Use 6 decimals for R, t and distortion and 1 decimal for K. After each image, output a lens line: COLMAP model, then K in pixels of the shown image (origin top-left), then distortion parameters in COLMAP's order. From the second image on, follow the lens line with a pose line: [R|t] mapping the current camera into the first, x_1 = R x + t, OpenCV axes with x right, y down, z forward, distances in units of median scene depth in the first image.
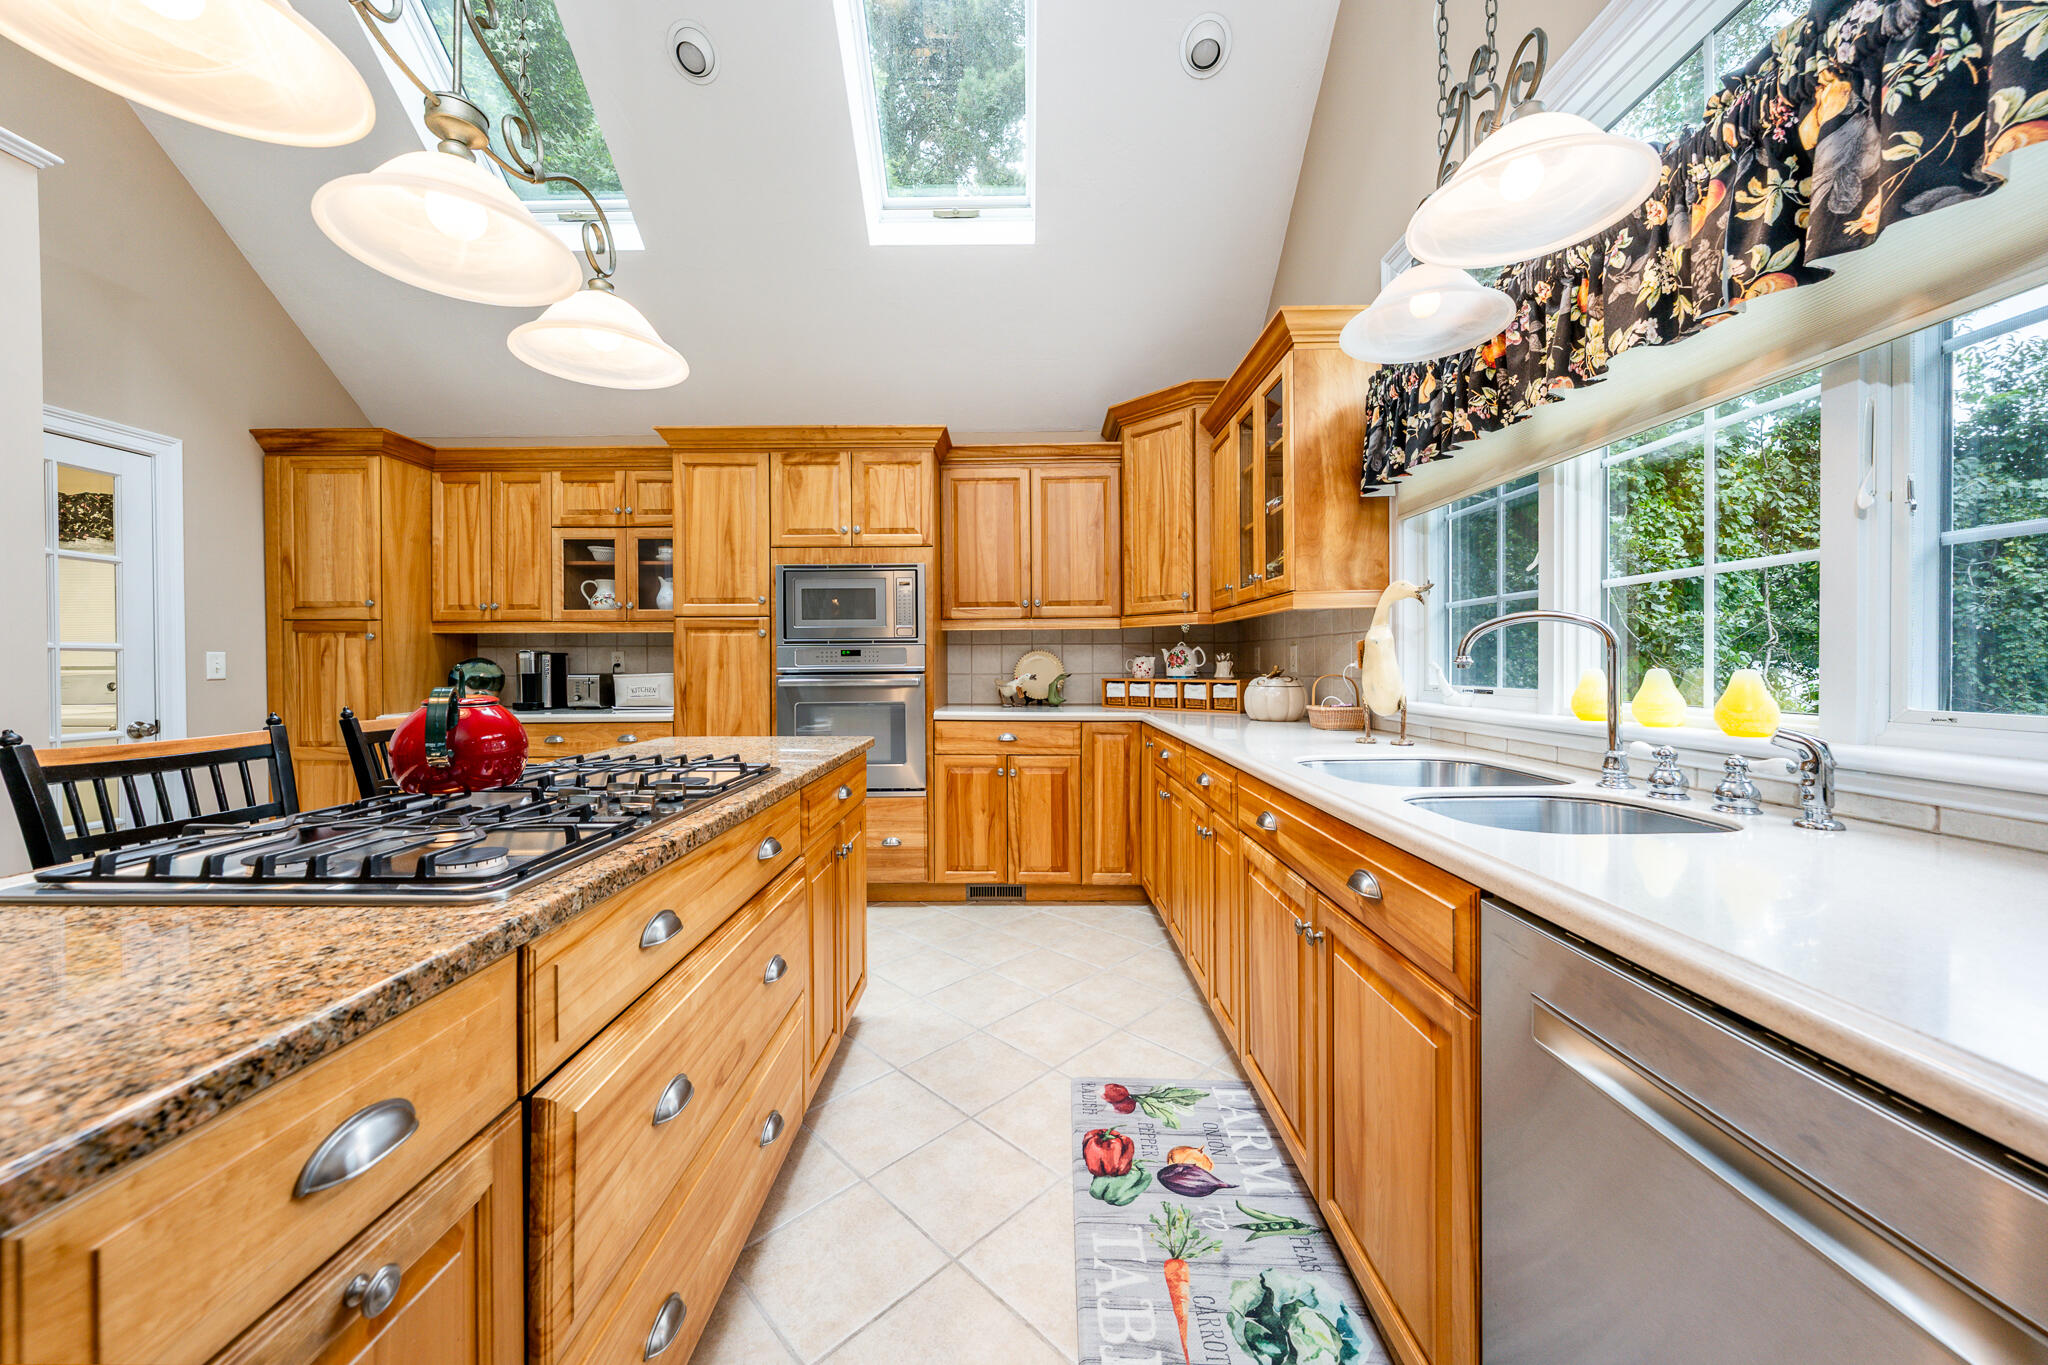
lens RADIAL K [[729.1, 0, 1017.8], [0, 729.1, 670.6], [0, 0, 1]] dist [-0.001677, -0.000171]
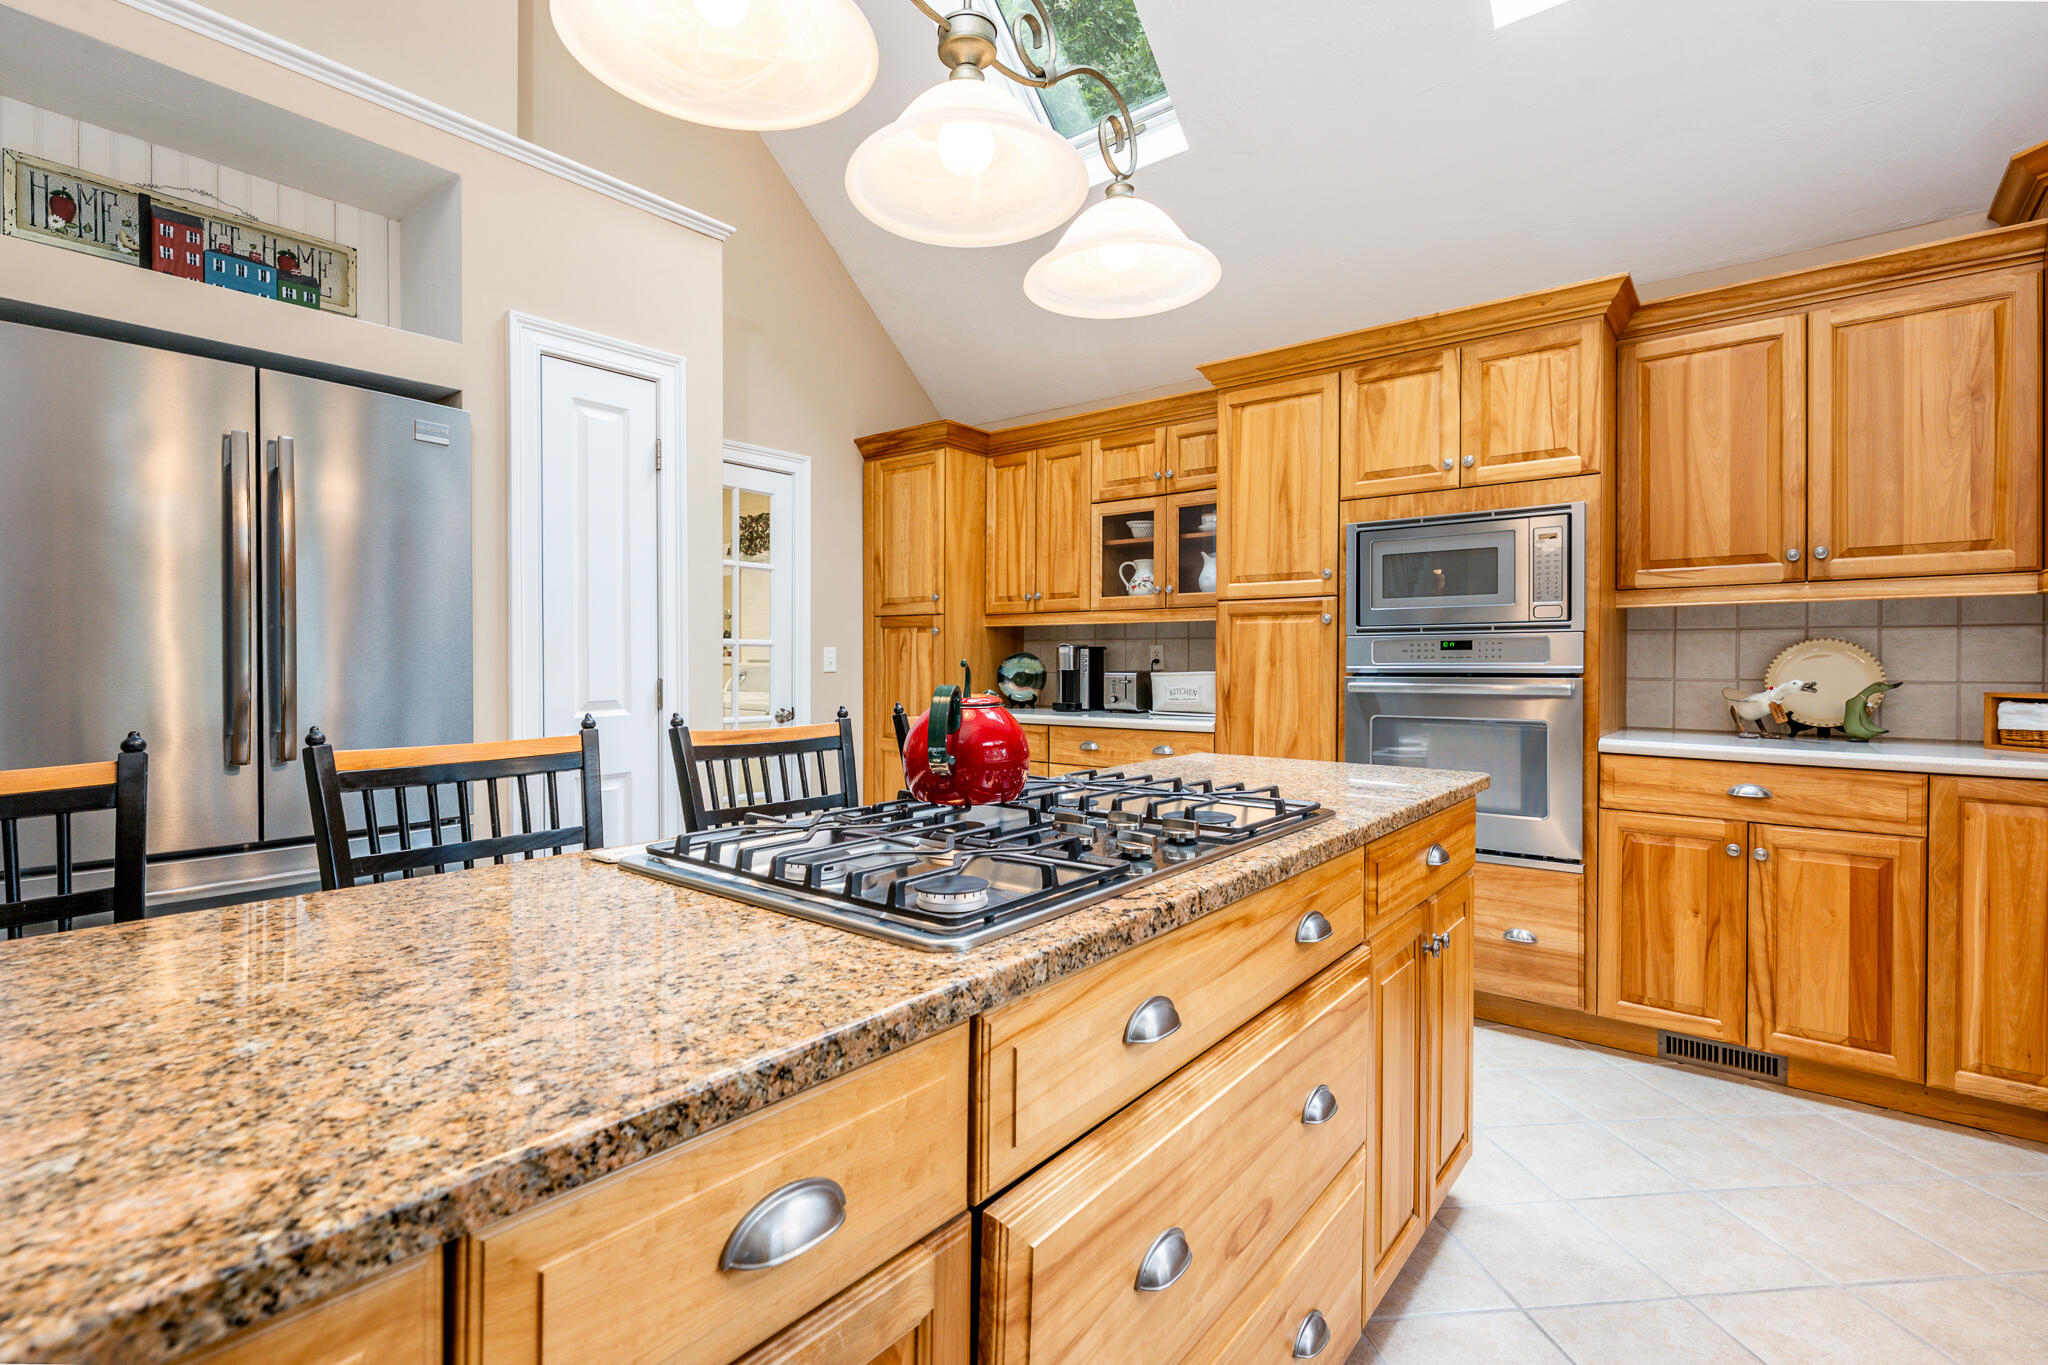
lens RADIAL K [[945.6, 0, 1005.2], [0, 945.6, 668.9], [0, 0, 1]] dist [-0.002168, 0.000511]
pose [[0.778062, 0.010622, -0.628098, -0.004108], [-0.011048, 0.999934, 0.003224, -0.000401], [0.628090, 0.004431, 0.778128, 0.057747]]
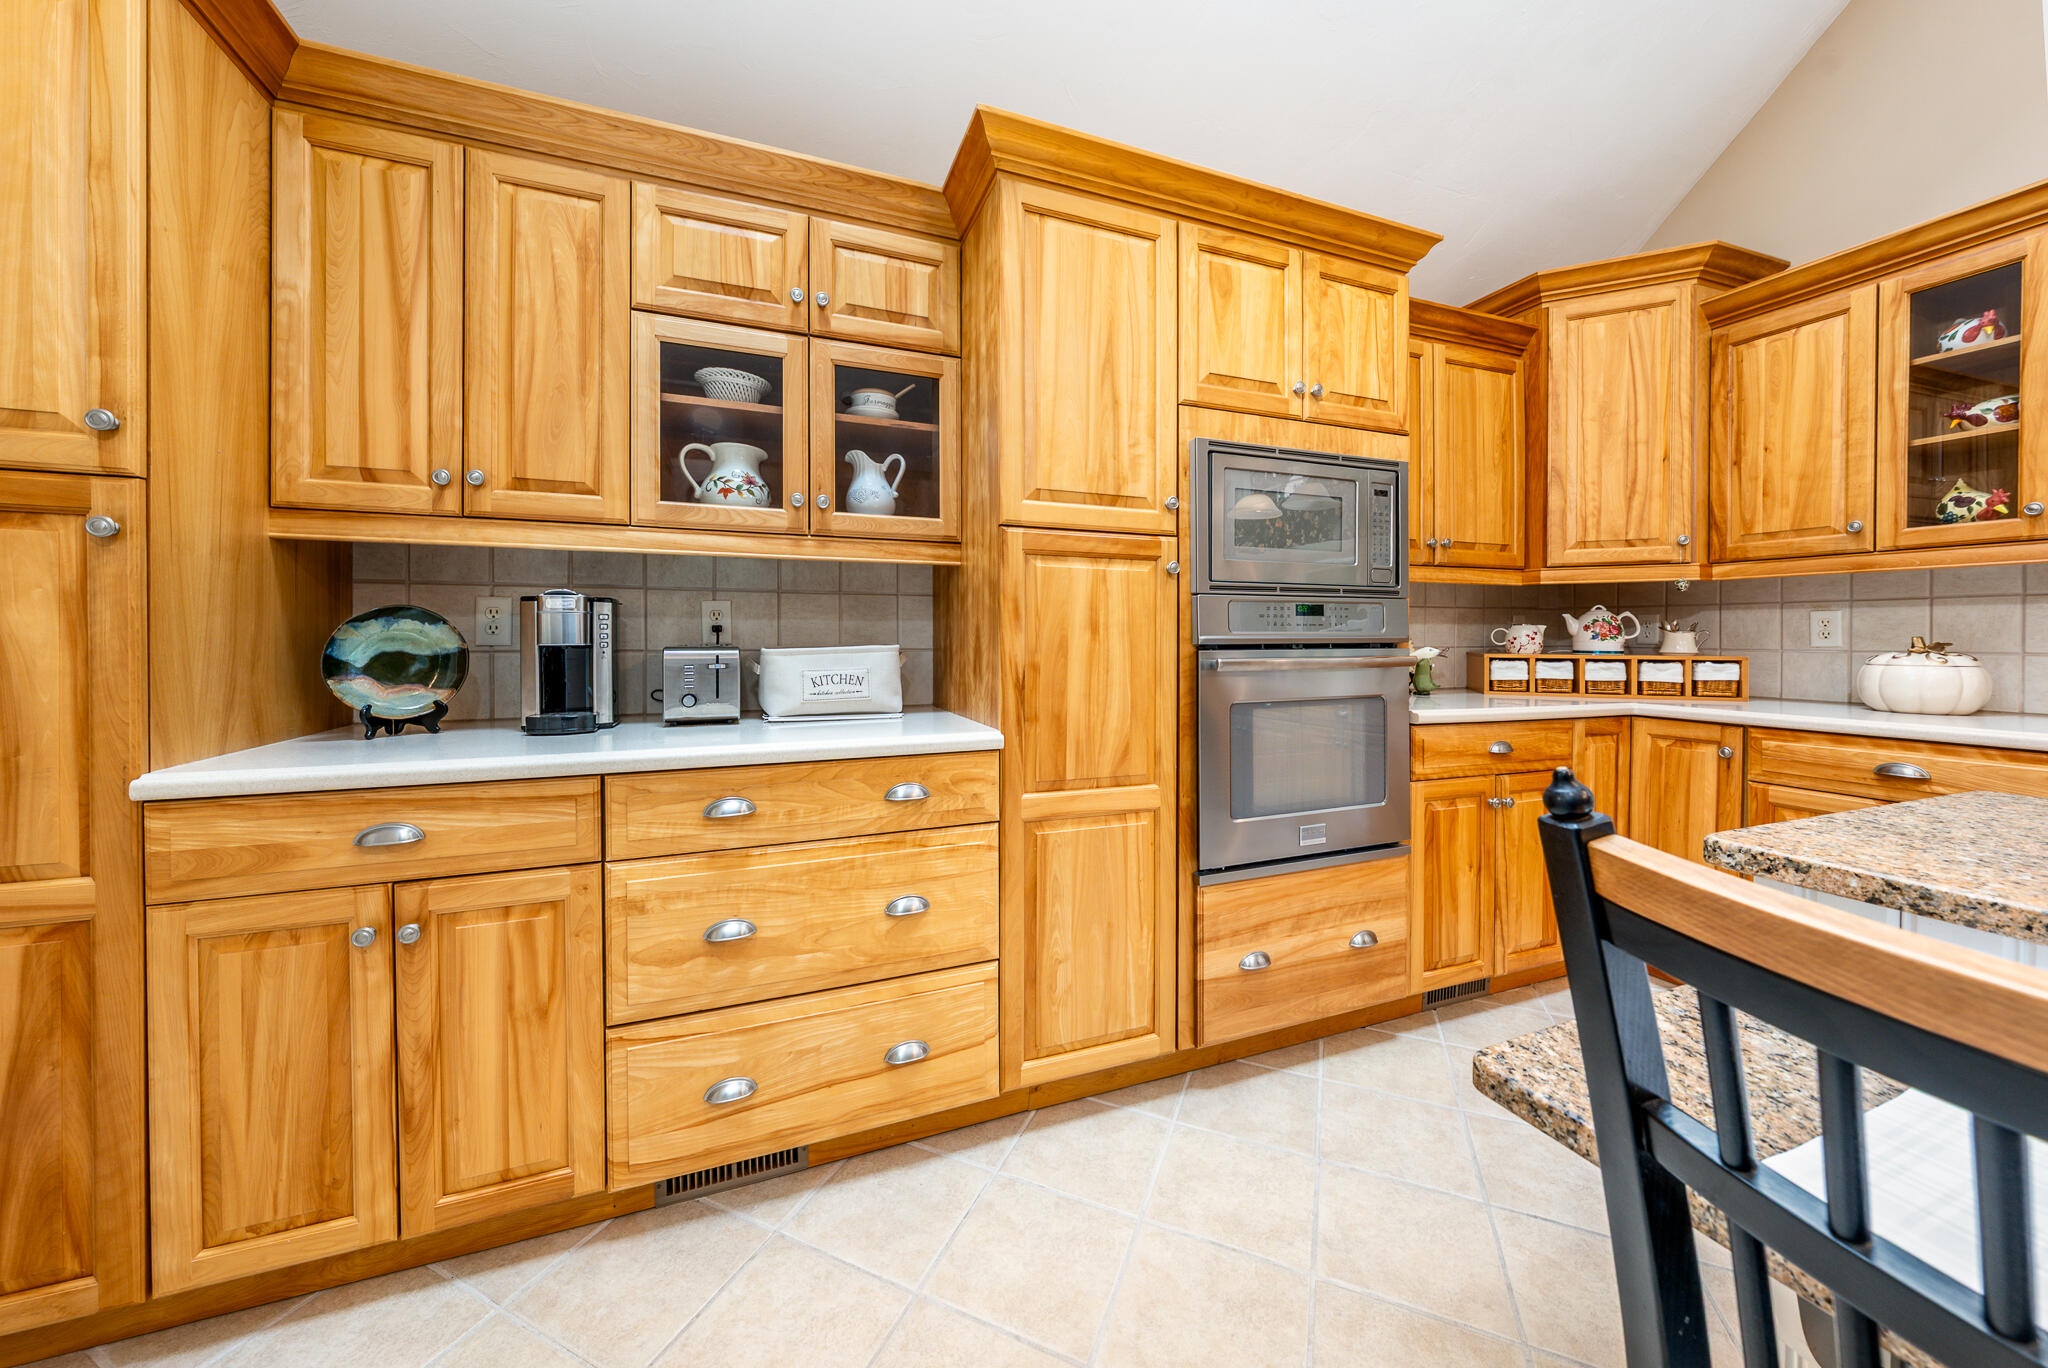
lens RADIAL K [[724.8, 0, 1041.6], [0, 724.8, 642.9], [0, 0, 1]] dist [-0.005972, 0.000274]
pose [[0.931576, 0.003947, 0.363524, -0.642056], [-0.003085, 0.999991, -0.002951, 0.003450], [-0.363532, 0.001627, 0.931580, 0.578525]]
